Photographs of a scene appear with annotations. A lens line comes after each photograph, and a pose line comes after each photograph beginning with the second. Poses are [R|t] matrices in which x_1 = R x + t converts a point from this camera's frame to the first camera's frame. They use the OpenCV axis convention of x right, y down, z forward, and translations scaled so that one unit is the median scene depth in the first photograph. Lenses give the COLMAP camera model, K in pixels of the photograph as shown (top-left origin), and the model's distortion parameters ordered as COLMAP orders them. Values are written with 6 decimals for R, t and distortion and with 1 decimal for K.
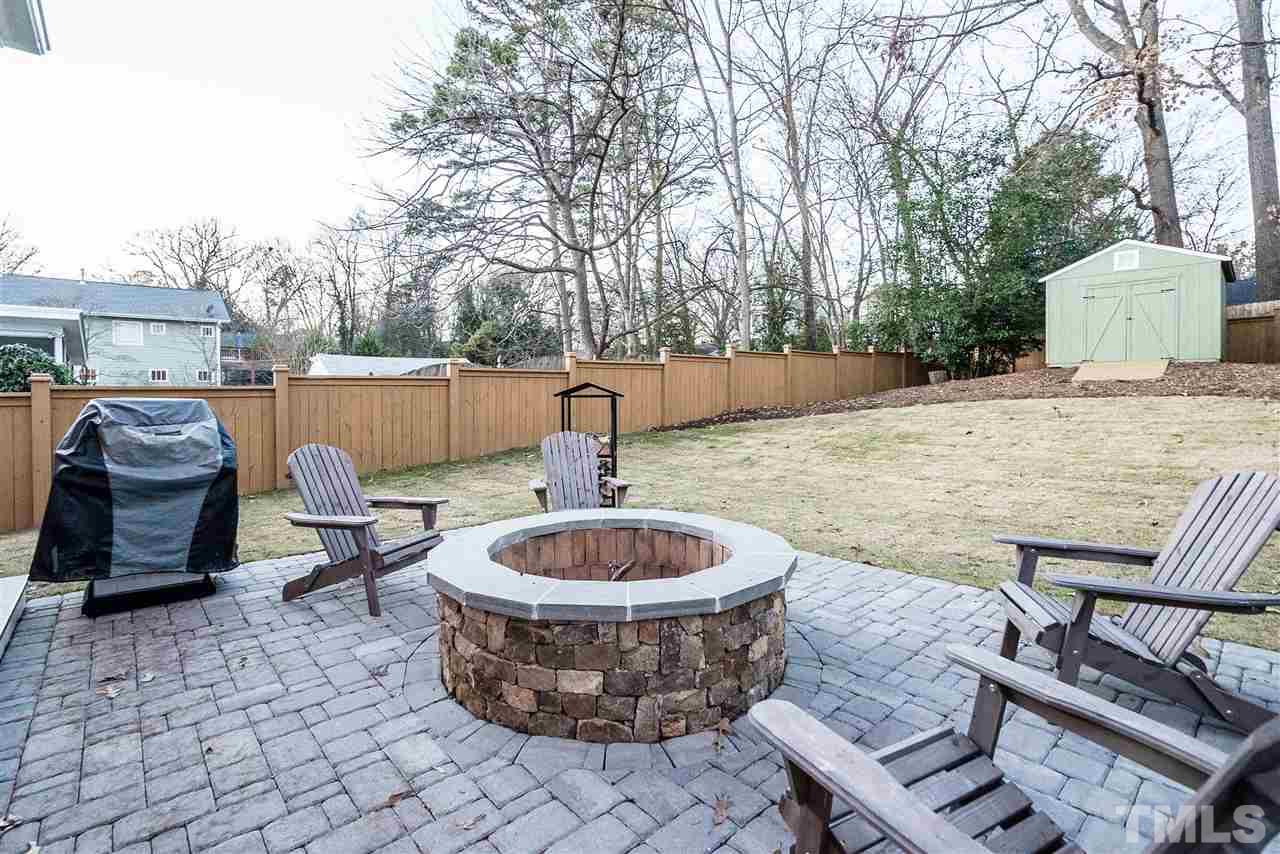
lens RADIAL K [[588.7, 0, 634.8], [0, 588.7, 401.5], [0, 0, 1]] dist [-0.002811, 0.000814]
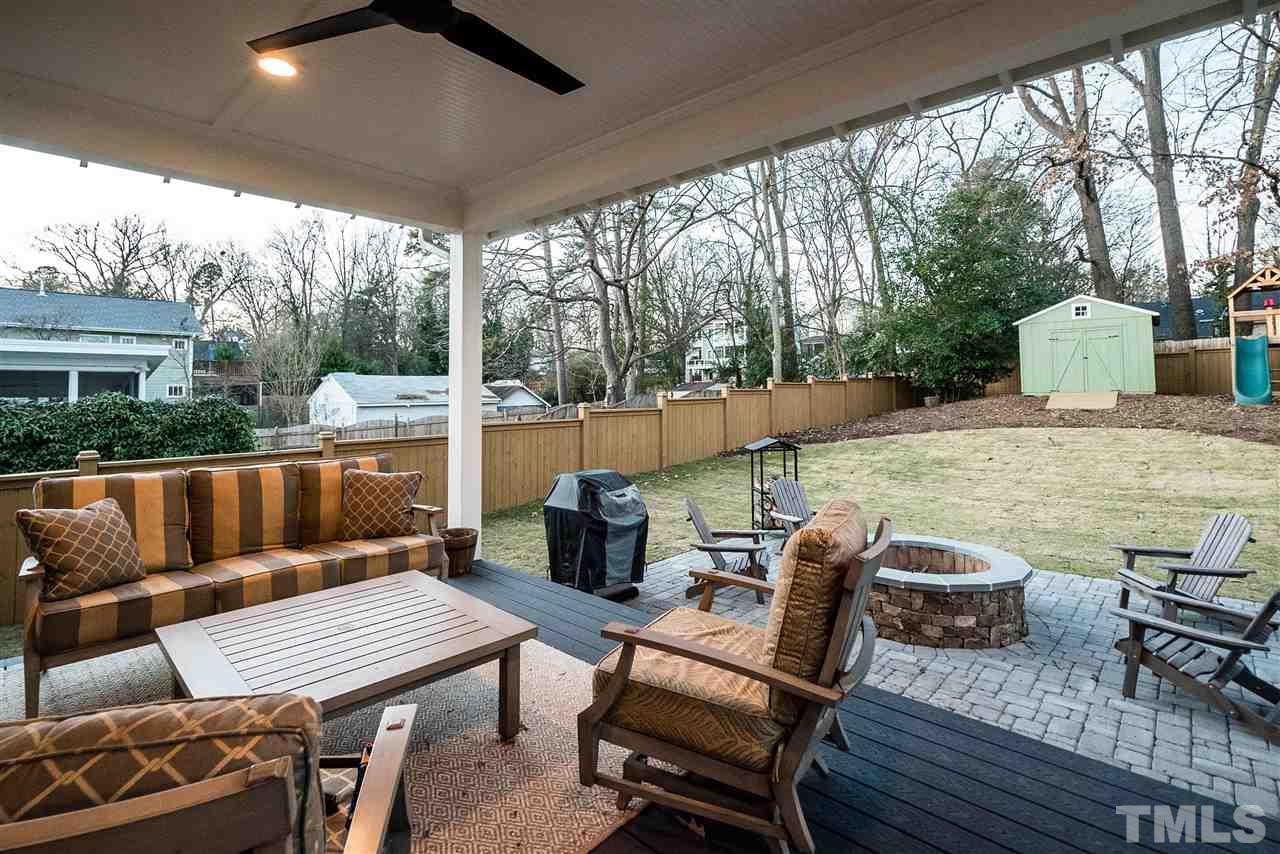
lens RADIAL K [[588.7, 0, 660.8], [0, 588.7, 373.7], [0, 0, 1]] dist [-0.002811, 0.000814]
pose [[0.994488, -0.000302, 0.104848, -0.204123], [0.006531, 0.998232, -0.059077, -0.044561], [-0.104645, 0.059436, 0.992732, -0.154759]]
